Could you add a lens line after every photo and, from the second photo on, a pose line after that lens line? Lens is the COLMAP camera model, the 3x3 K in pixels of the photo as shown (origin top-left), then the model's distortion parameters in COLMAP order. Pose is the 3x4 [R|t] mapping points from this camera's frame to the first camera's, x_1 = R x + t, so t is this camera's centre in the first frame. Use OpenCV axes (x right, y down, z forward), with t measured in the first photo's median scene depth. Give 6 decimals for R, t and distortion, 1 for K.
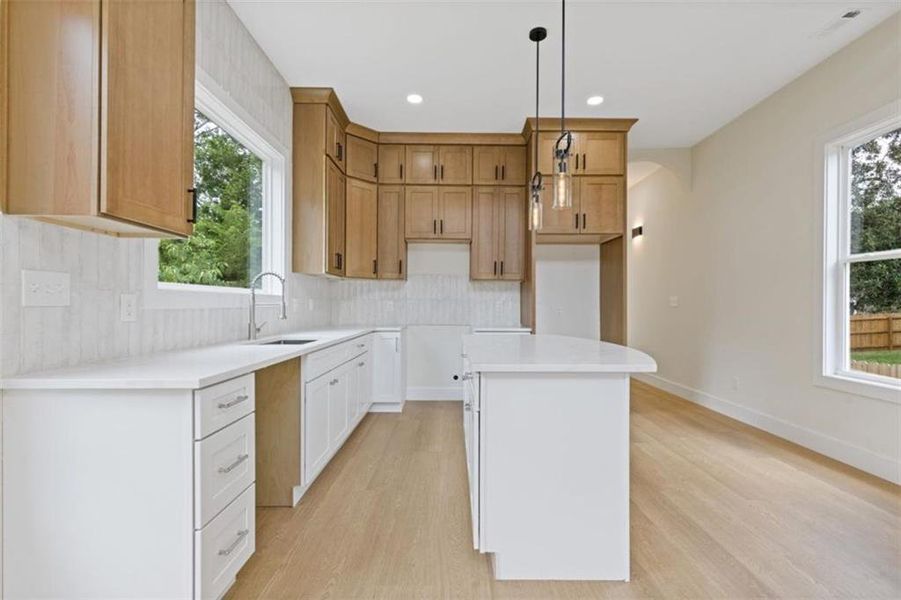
lens RADIAL K [[405.3, 0, 453.6], [0, 405.3, 306.7], [0, 0, 1]] dist [0.000169, 0.000019]
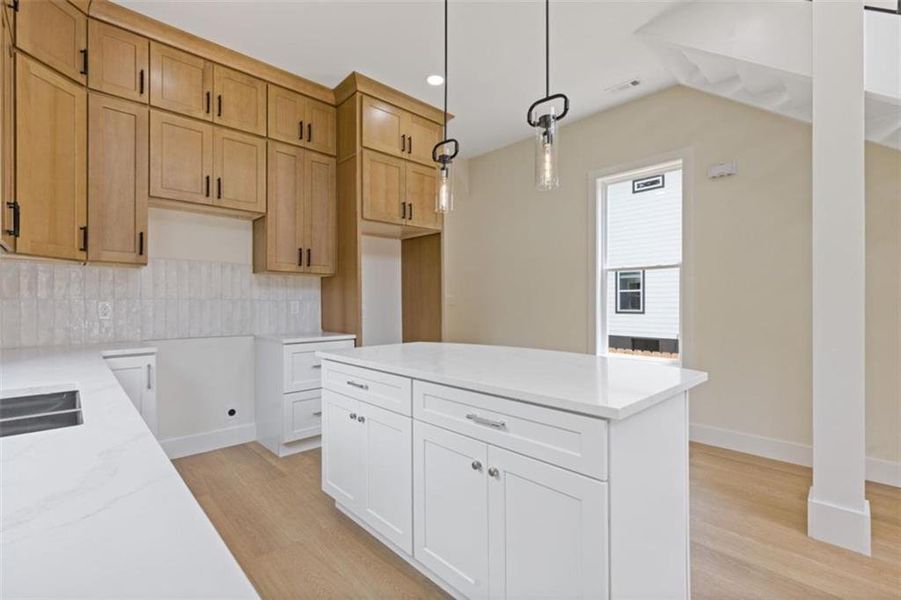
lens RADIAL K [[401.7, 0, 449.0], [0, 401.7, 303.2], [0, 0, 1]] dist [0.001664, -0.000115]
pose [[0.731333, -0.006652, 0.681988, -0.203453], [0.007450, 0.999971, 0.001764, -0.009076], [-0.681979, 0.003791, 0.731362, 0.268949]]
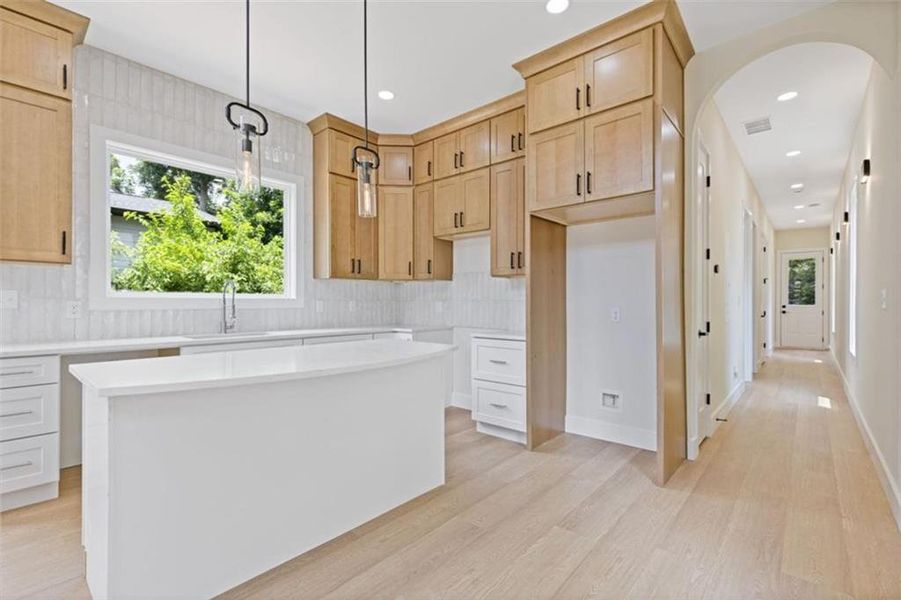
lens RADIAL K [[410.3, 0, 445.6], [0, 410.3, 302.0], [0, 0, 1]] dist [0.036710, 0.000010]
pose [[0.738423, -0.005275, -0.674317, 0.563208], [-0.000463, 0.999965, -0.008330, -0.005146], [0.674338, 0.006464, 0.738395, 0.299118]]
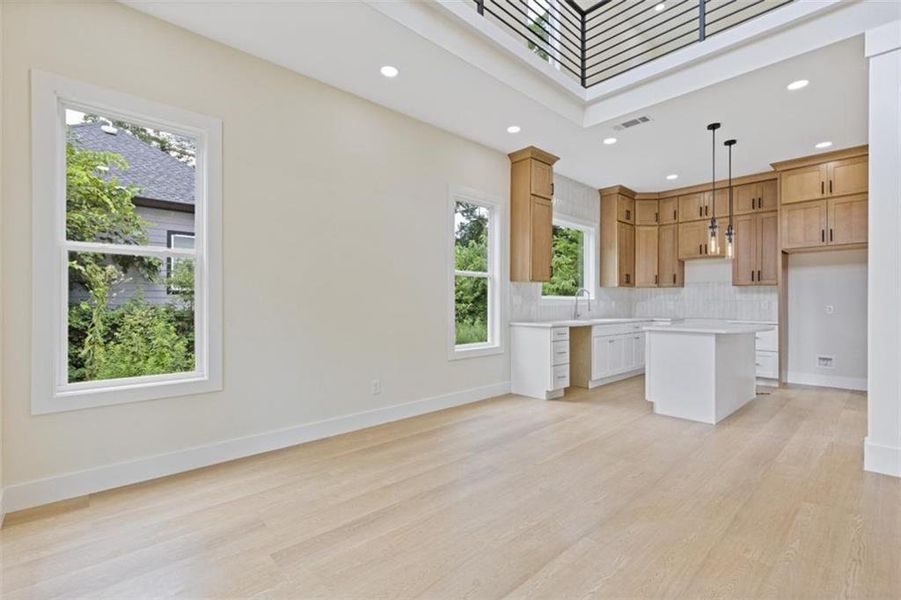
lens RADIAL K [[401.7, 0, 449.0], [0, 401.7, 303.2], [0, 0, 1]] dist [0.001664, -0.000115]
pose [[0.665229, -0.003756, -0.746630, 0.422849], [-0.001243, 0.999980, -0.006138, 0.002748], [0.746638, 0.005011, 0.665212, -0.610765]]
